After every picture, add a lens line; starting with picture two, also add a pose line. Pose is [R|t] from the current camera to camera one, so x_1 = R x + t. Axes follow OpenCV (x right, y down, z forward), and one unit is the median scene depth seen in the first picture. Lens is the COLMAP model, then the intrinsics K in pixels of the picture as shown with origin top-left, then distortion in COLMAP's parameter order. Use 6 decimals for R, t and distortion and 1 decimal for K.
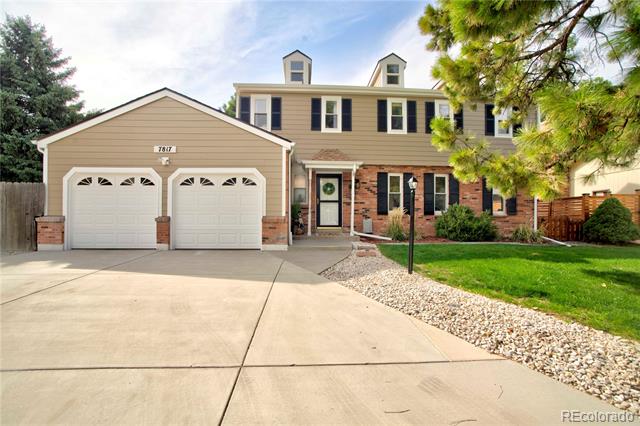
lens RADIAL K [[276.8, 0, 317.9], [0, 276.8, 216.7], [0, 0, 1]] dist [-0.032097, 0.001957]
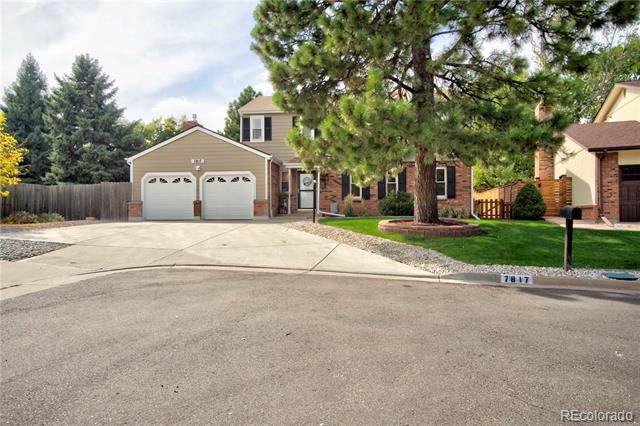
lens RADIAL K [[458.8, 0, 319.9], [0, 458.8, 215.4], [0, 0, 1]] dist [0.004828, -0.003422]
pose [[0.986988, -0.008940, -0.160546, 0.621190], [0.007590, 0.999931, -0.009019, 0.118113], [0.160615, 0.007684, 0.986987, -1.632425]]
